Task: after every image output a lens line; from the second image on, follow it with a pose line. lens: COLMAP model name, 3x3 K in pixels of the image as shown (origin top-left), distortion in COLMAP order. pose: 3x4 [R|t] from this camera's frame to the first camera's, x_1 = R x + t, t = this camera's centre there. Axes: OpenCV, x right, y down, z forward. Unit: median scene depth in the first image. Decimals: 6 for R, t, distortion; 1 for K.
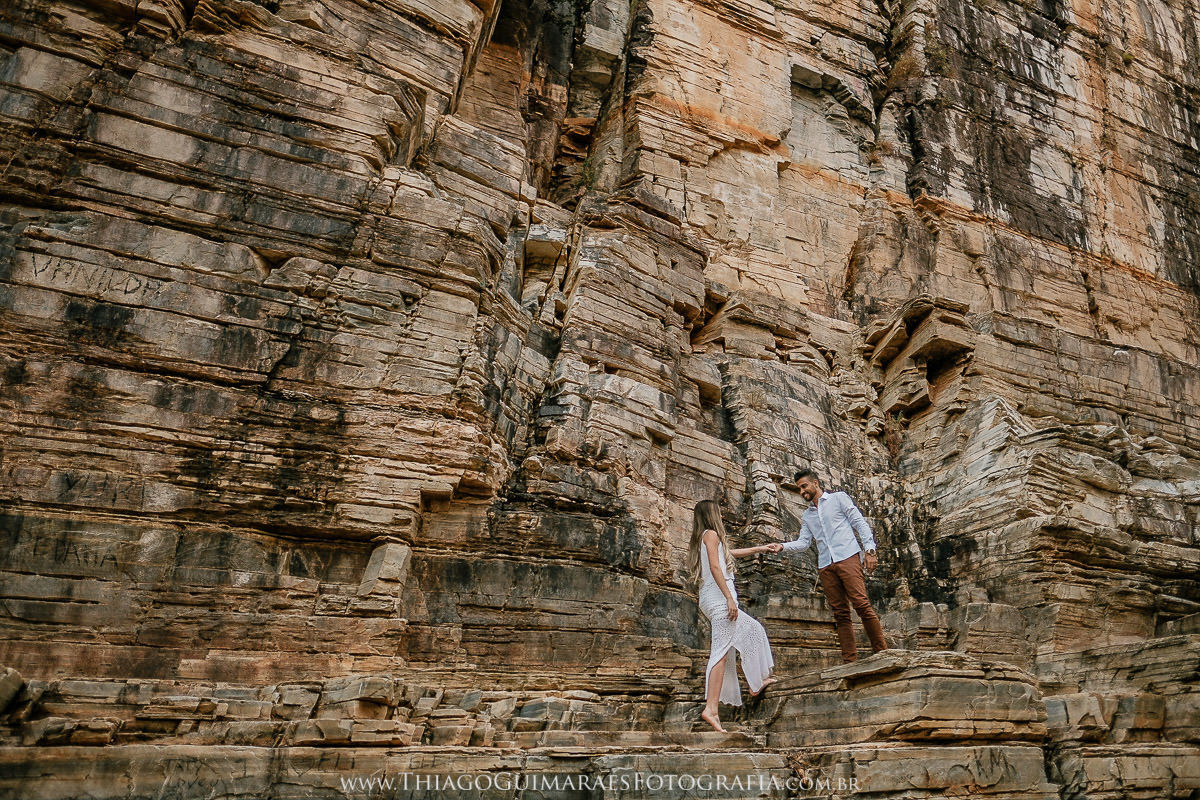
lens RADIAL K [[843.6, 0, 600.0], [0, 843.6, 400.0], [0, 0, 1]] dist [-0.006753, -0.000909]
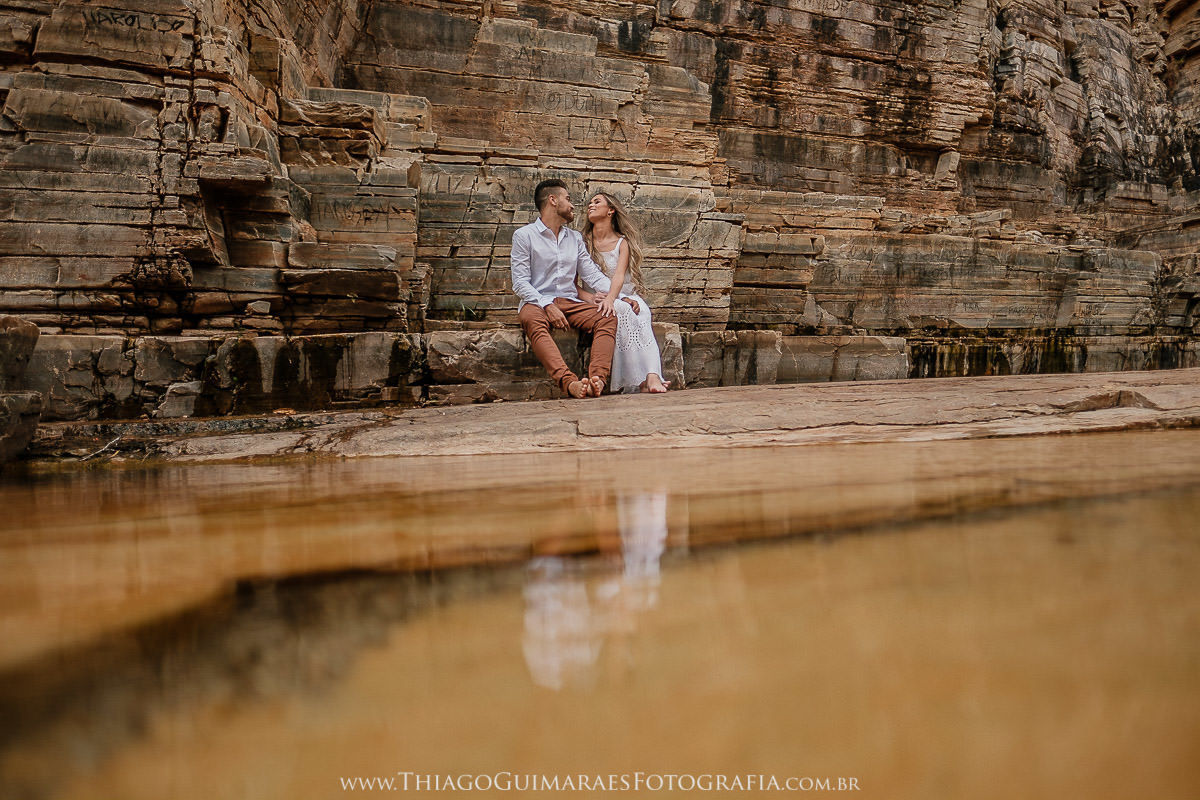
lens RADIAL K [[843.6, 0, 600.0], [0, 843.6, 400.0], [0, 0, 1]] dist [-0.006753, -0.000909]
pose [[0.997234, -0.002082, -0.074302, -0.827111], [0.032145, 0.913377, 0.405845, -0.100282], [0.067021, -0.407111, 0.910917, -0.897618]]
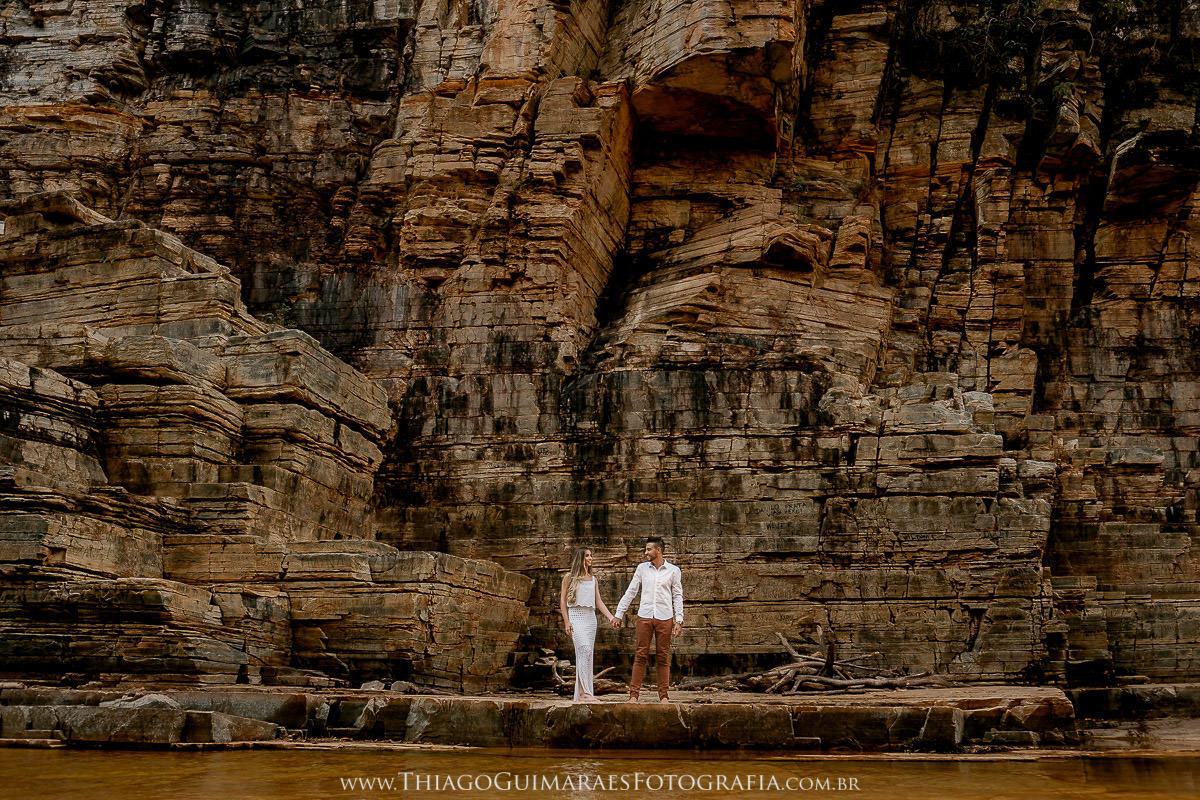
lens RADIAL K [[843.6, 0, 600.0], [0, 843.6, 400.0], [0, 0, 1]] dist [-0.006753, -0.000909]
pose [[0.860690, -0.132083, -0.491697, -1.121236], [0.184144, 0.981140, 0.058774, -1.049349], [0.474661, -0.141130, 0.868781, -2.770220]]
